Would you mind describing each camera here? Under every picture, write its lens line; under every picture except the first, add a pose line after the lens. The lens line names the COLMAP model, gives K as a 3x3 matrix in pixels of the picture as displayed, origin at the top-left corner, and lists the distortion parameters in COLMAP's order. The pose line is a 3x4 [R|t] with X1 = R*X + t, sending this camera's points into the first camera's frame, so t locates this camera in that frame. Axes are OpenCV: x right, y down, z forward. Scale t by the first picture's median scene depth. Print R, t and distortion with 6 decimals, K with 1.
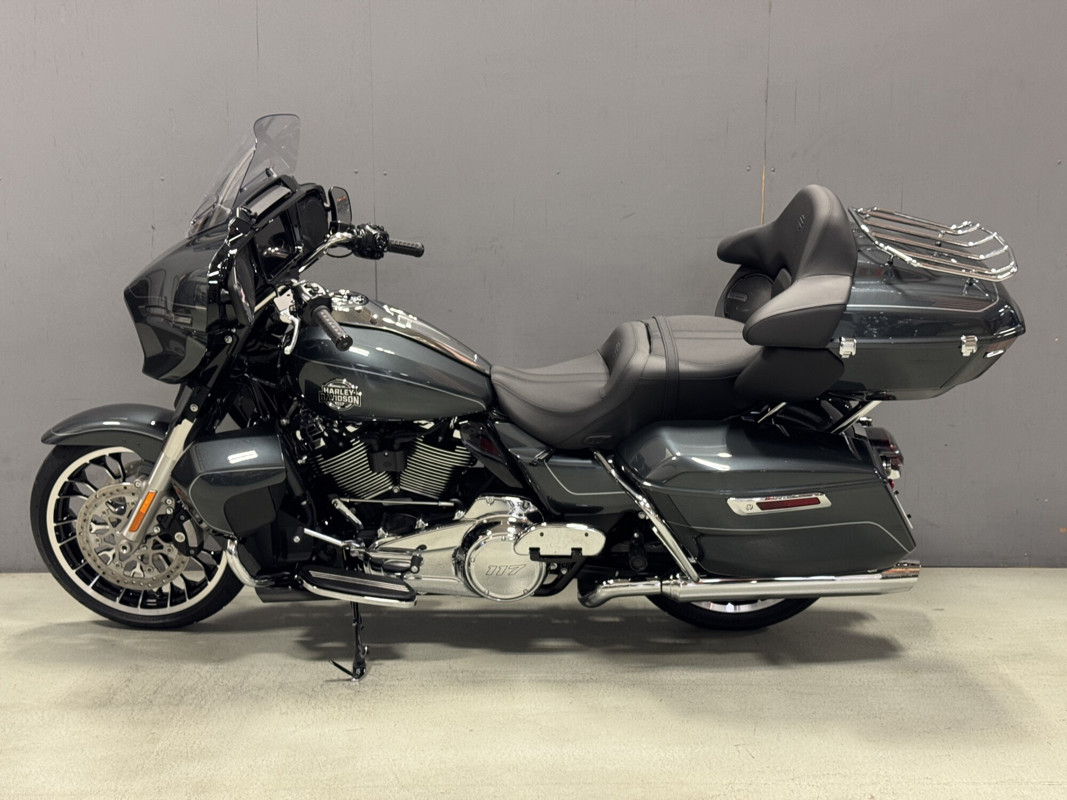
lens RADIAL K [[1483.5, 0, 523.3], [0, 1483.5, 401.0], [0, 0, 1]] dist [0.185395, -0.346587]
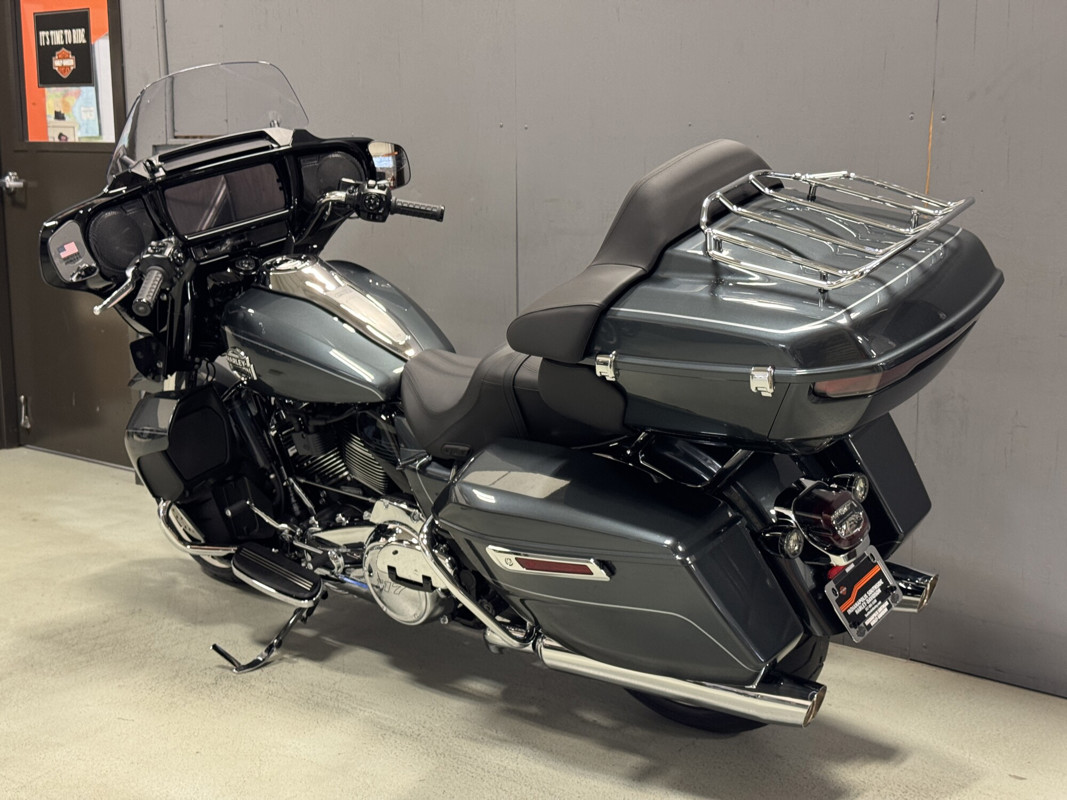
lens RADIAL K [[1490.2, 0, 533.5], [0, 1490.2, 400.0], [0, 0, 1]] dist [0.230855, -0.578230]
pose [[0.761945, 0.111688, -0.637939, 0.592421], [-0.095029, 0.993637, 0.060461, -0.054508], [0.640632, 0.014555, 0.767710, 0.382799]]
